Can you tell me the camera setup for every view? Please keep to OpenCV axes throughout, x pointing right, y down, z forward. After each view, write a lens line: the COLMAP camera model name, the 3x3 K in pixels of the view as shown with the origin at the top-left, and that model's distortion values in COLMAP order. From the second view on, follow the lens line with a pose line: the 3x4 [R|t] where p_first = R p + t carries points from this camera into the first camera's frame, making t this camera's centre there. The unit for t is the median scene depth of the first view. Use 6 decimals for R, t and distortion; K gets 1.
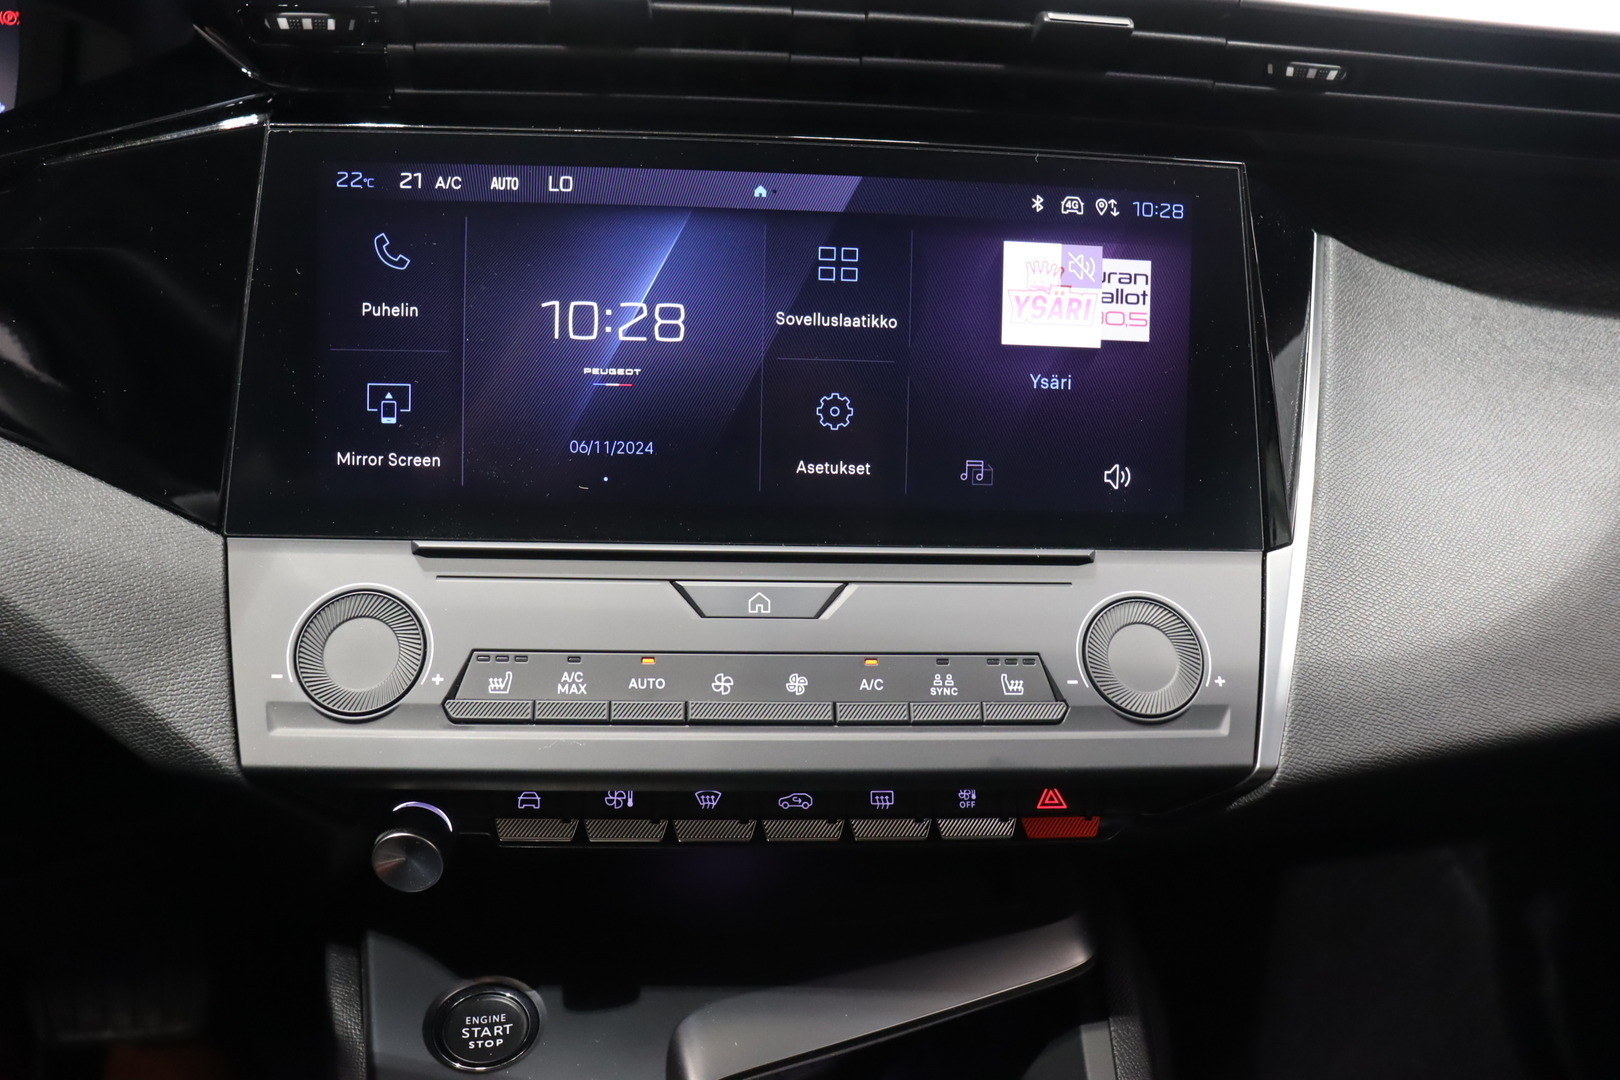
lens RADIAL K [[1324.4, 0, 810.0], [0, 1324.4, 540.0], [0, 0, 1]] dist [-0.181777, 0.153274]
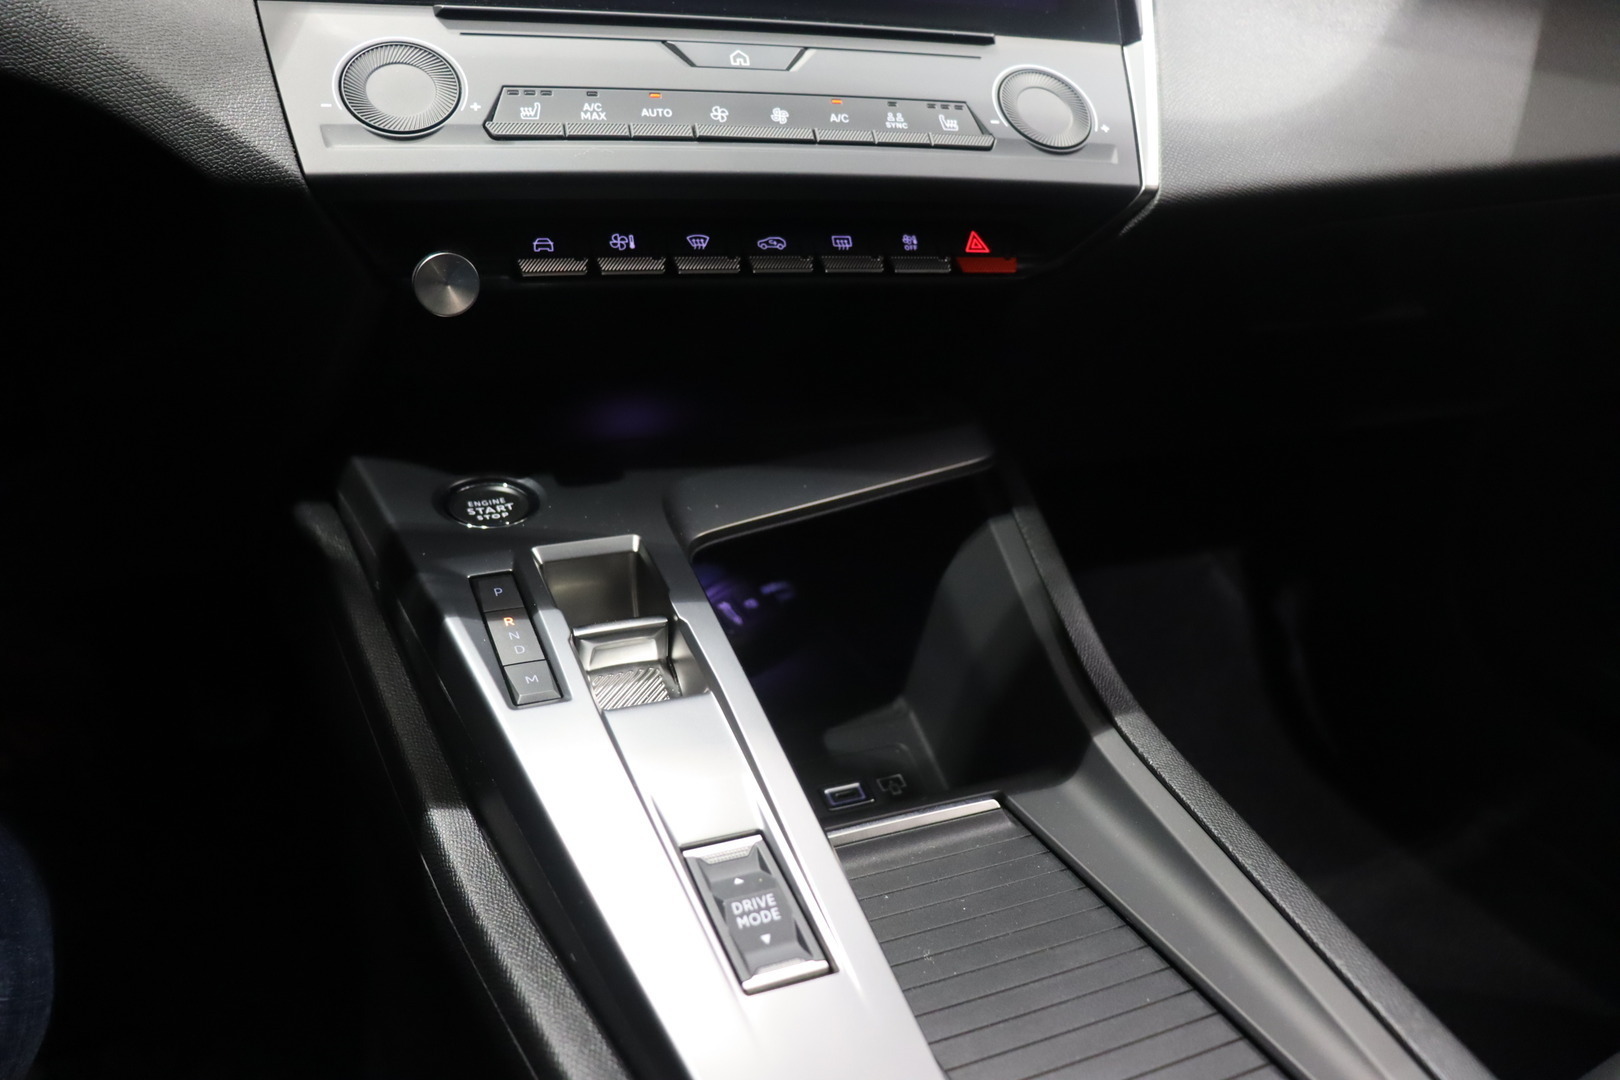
lens RADIAL K [[1324.4, 0, 810.0], [0, 1324.4, 540.0], [0, 0, 1]] dist [-0.181777, 0.153274]
pose [[0.971585, -0.080640, 0.222531, -0.268956], [0.075572, 0.996652, 0.031211, 0.445521], [-0.224302, -0.013507, 0.974426, -0.149054]]
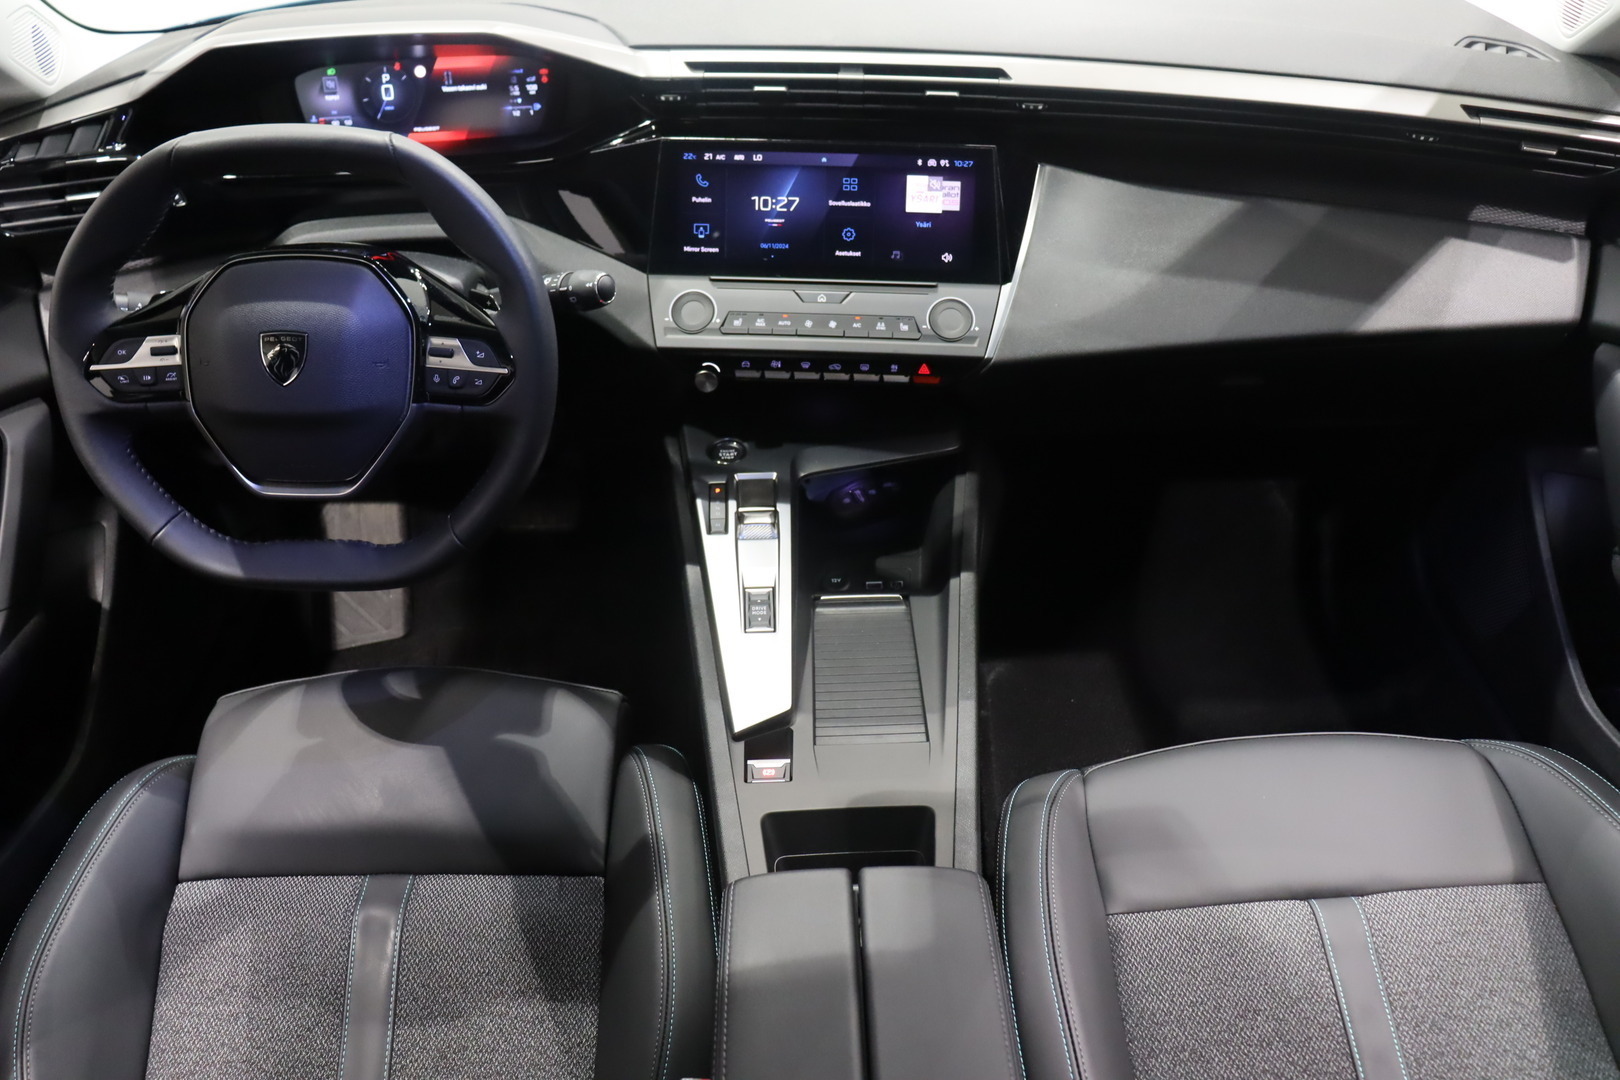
lens RADIAL K [[1324.4, 0, 810.0], [0, 1324.4, 540.0], [0, 0, 1]] dist [-0.181777, 0.153274]
pose [[0.988937, 0.041536, -0.142405, 0.388208], [-0.014631, 0.982630, 0.185000, 0.034530], [0.147615, -0.180870, 0.972366, -2.044775]]
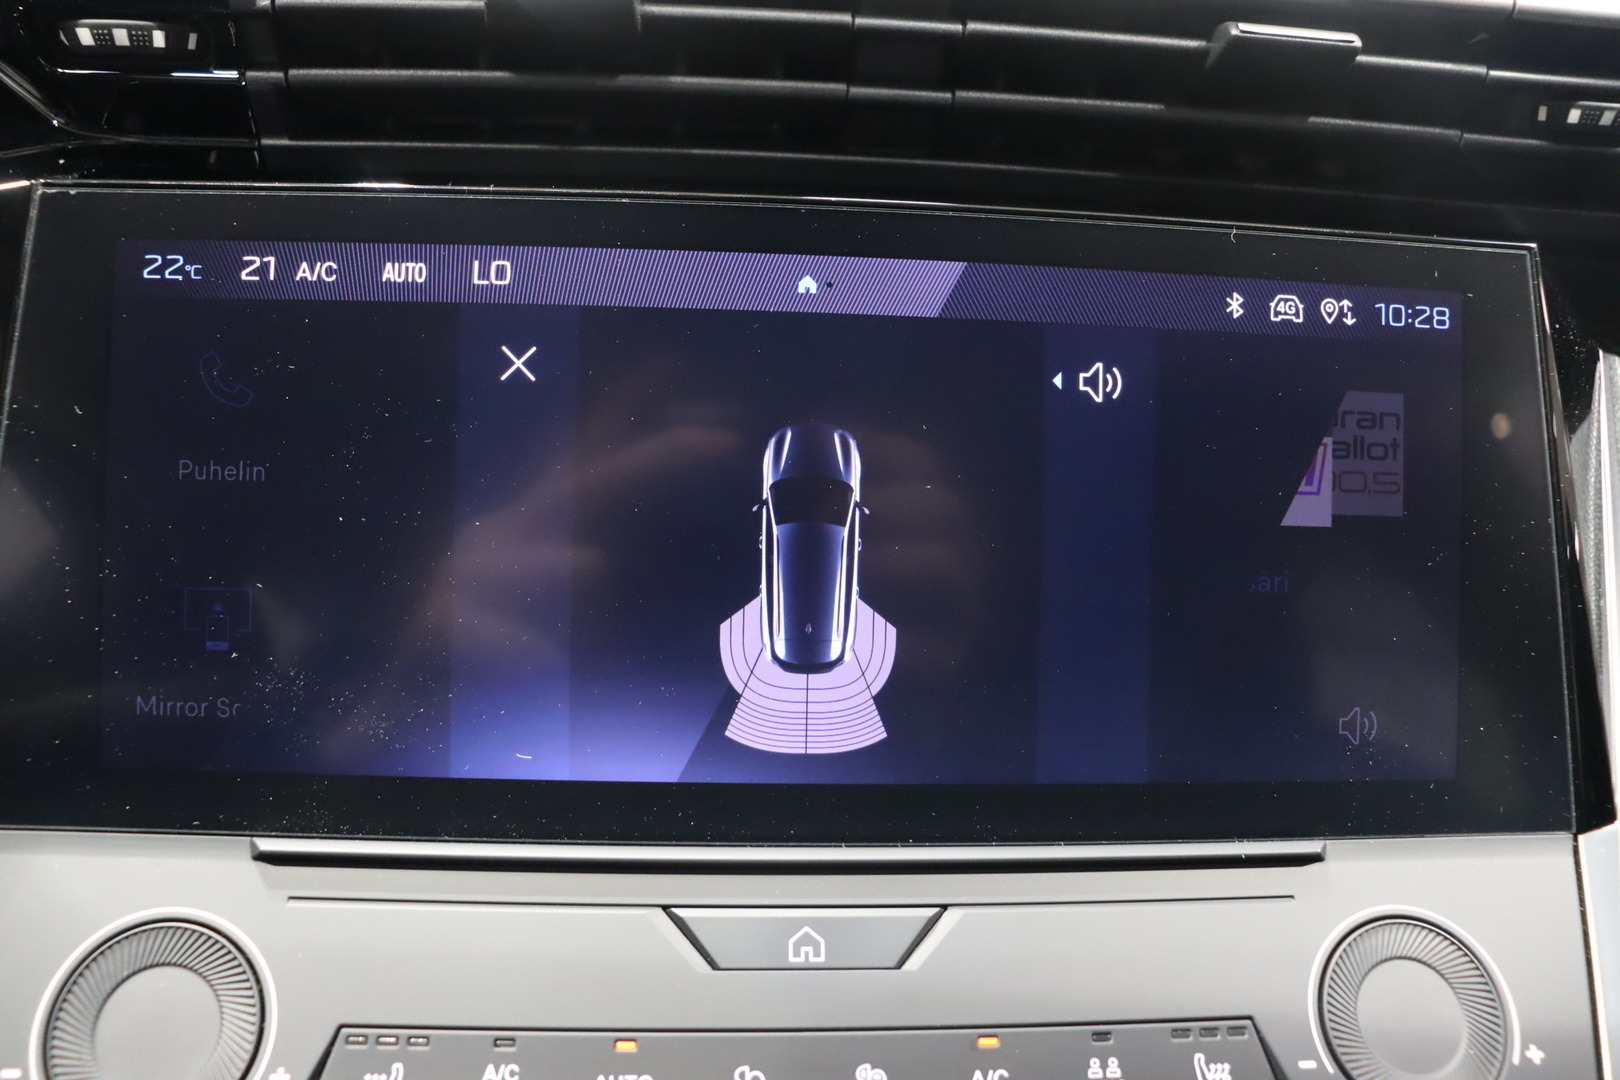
lens RADIAL K [[1331.0, 0, 815.2], [0, 1331.0, 555.4], [0, 0, 1]] dist [-0.194293, 0.153972]
pose [[0.999964, -0.001174, -0.008435, -0.028753], [0.000449, 0.996350, -0.085362, -0.081234], [0.008505, 0.085355, 0.996314, 0.373707]]
